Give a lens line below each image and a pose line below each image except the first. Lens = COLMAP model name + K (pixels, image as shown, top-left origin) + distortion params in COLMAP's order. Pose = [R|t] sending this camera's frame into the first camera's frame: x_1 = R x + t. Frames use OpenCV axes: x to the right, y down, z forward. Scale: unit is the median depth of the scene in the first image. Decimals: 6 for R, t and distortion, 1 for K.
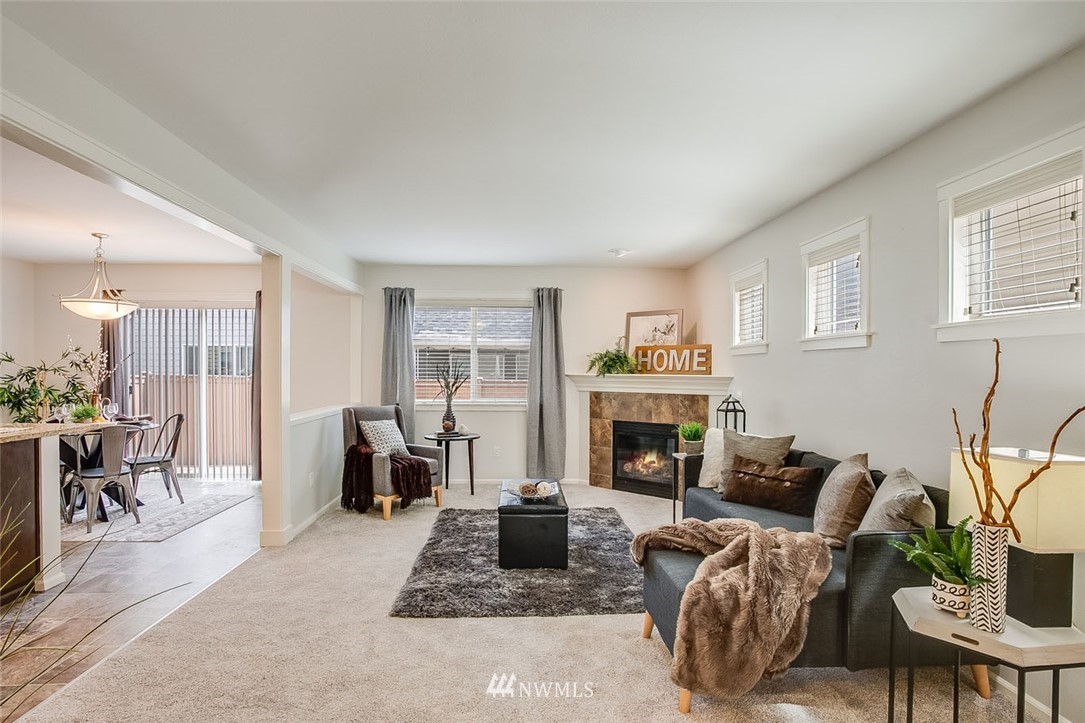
lens RADIAL K [[544.6, 0, 534.7], [0, 544.6, 366.0], [0, 0, 1]] dist [-0.019514, 0.001178]
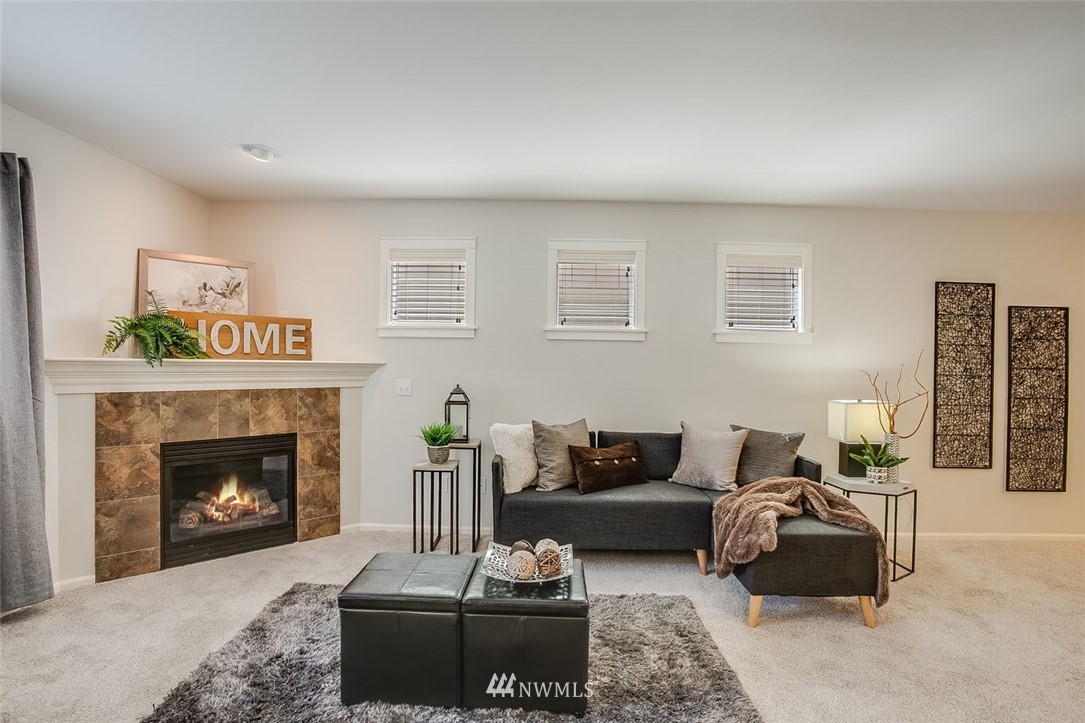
lens RADIAL K [[544.6, 0, 538.8], [0, 544.6, 357.9], [0, 0, 1]] dist [-0.019514, 0.001178]
pose [[0.090876, 0.002294, 0.995860, -0.369358], [-0.022606, 0.999744, -0.000240, 0.005839], [-0.995606, -0.022490, 0.090905, 0.590058]]
